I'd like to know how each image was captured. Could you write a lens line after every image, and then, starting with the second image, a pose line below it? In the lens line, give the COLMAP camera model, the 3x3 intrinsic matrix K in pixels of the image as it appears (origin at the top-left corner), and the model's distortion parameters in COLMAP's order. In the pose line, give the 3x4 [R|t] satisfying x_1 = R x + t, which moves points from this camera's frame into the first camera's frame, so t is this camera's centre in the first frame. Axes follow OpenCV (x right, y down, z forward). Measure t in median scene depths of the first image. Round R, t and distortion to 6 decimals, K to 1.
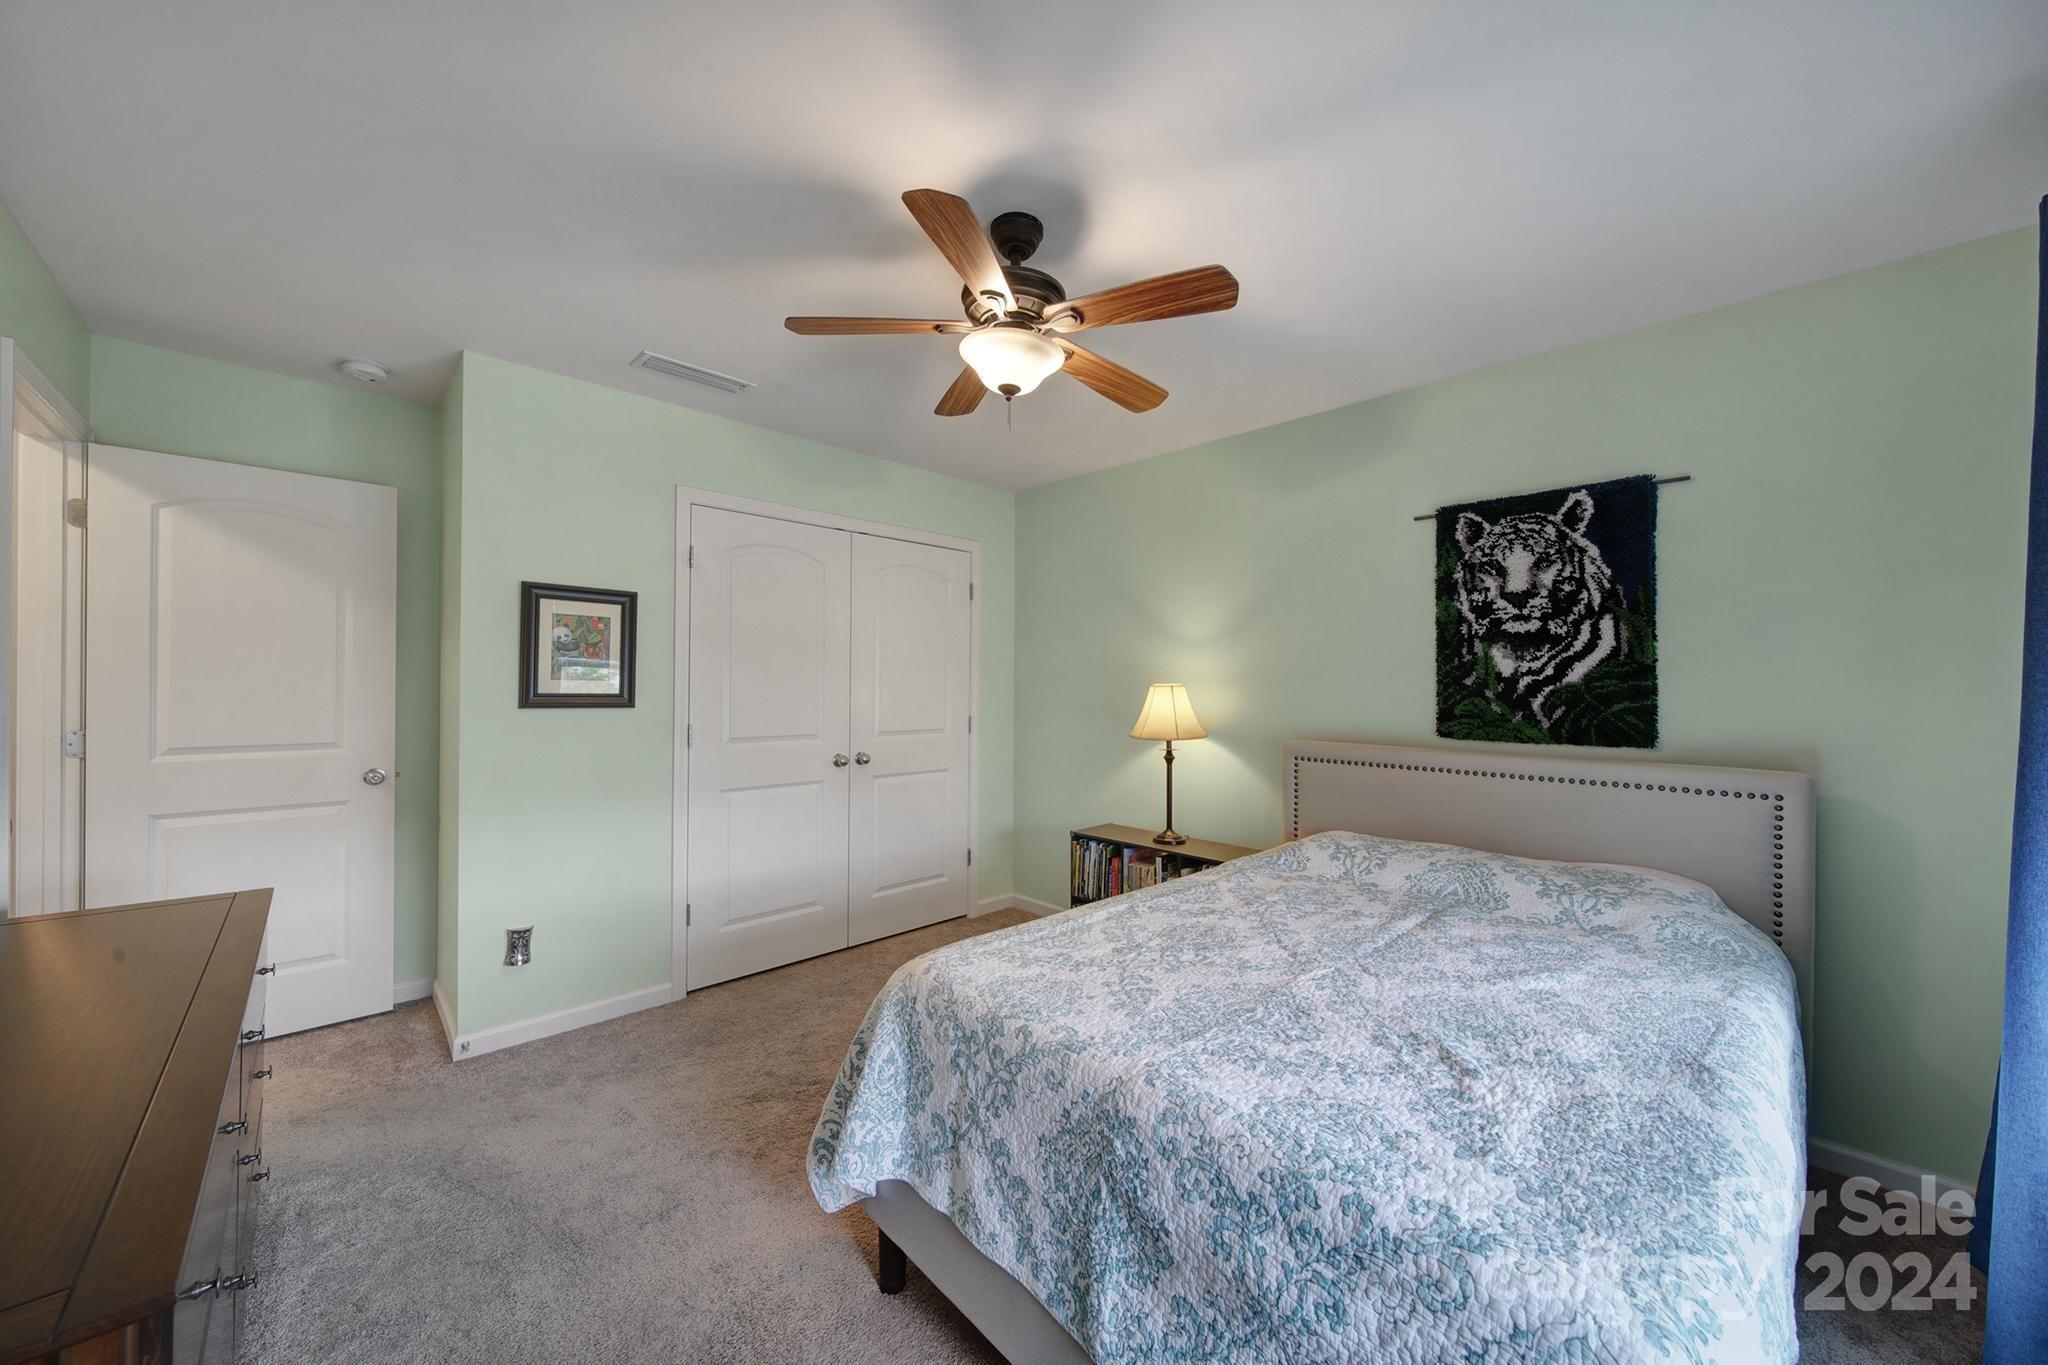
lens RADIAL K [[735.4, 0, 1013.8], [0, 735.4, 687.9], [0, 0, 1]] dist [-0.002632, -0.000608]
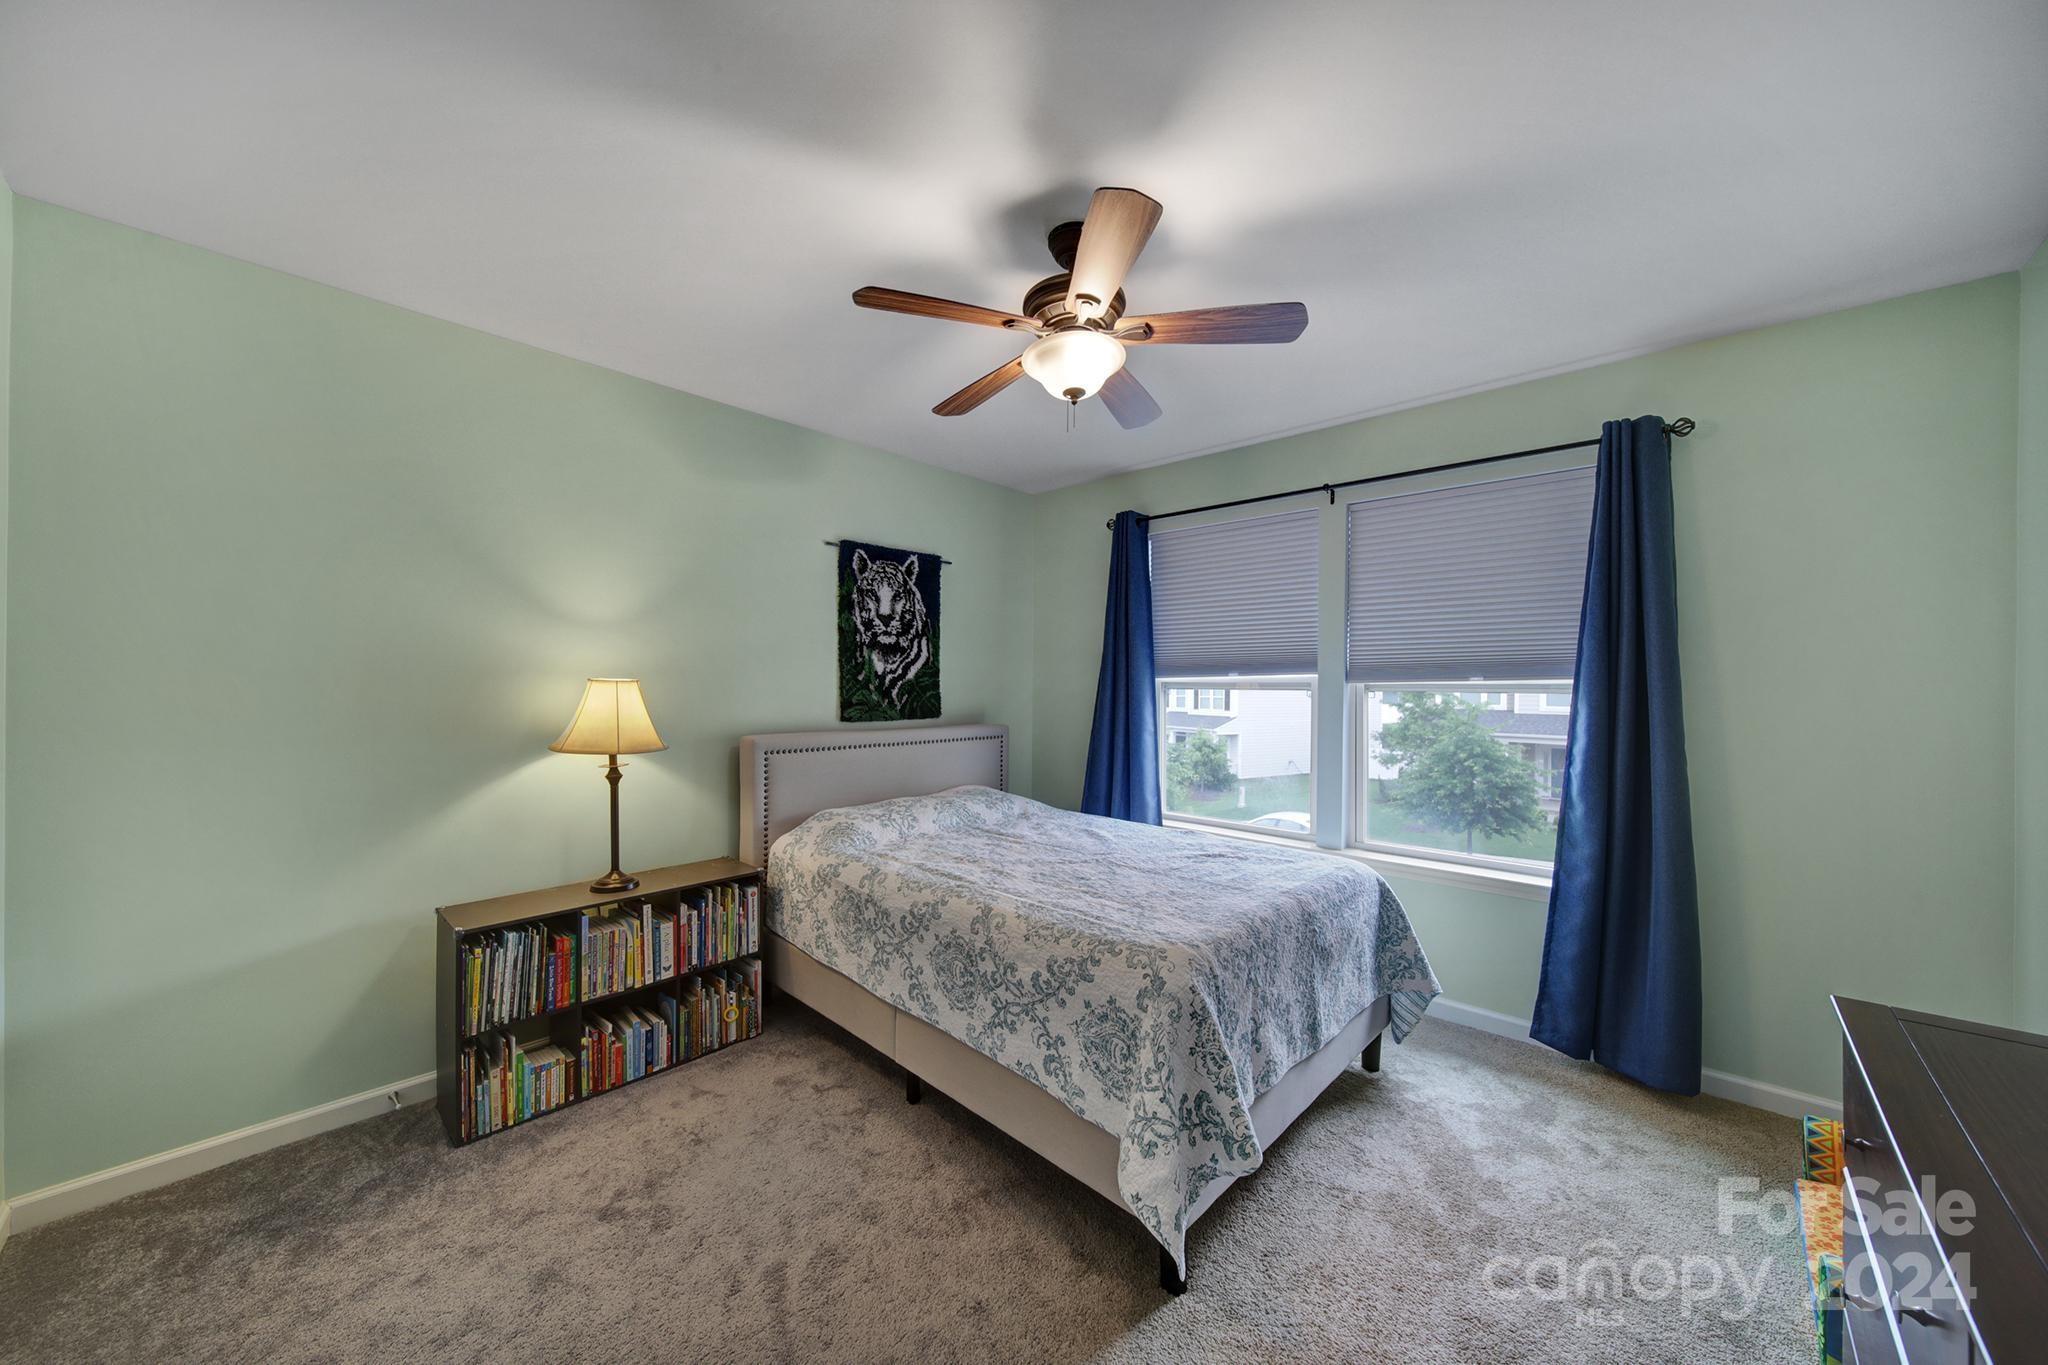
lens RADIAL K [[735.4, 0, 1013.8], [0, 735.4, 687.9], [0, 0, 1]] dist [-0.002632, -0.000608]
pose [[-0.072679, -0.014500, 0.997250, -0.754779], [-0.003726, 0.999891, 0.014267, -0.010732], [-0.997348, -0.002679, -0.072725, 0.858160]]
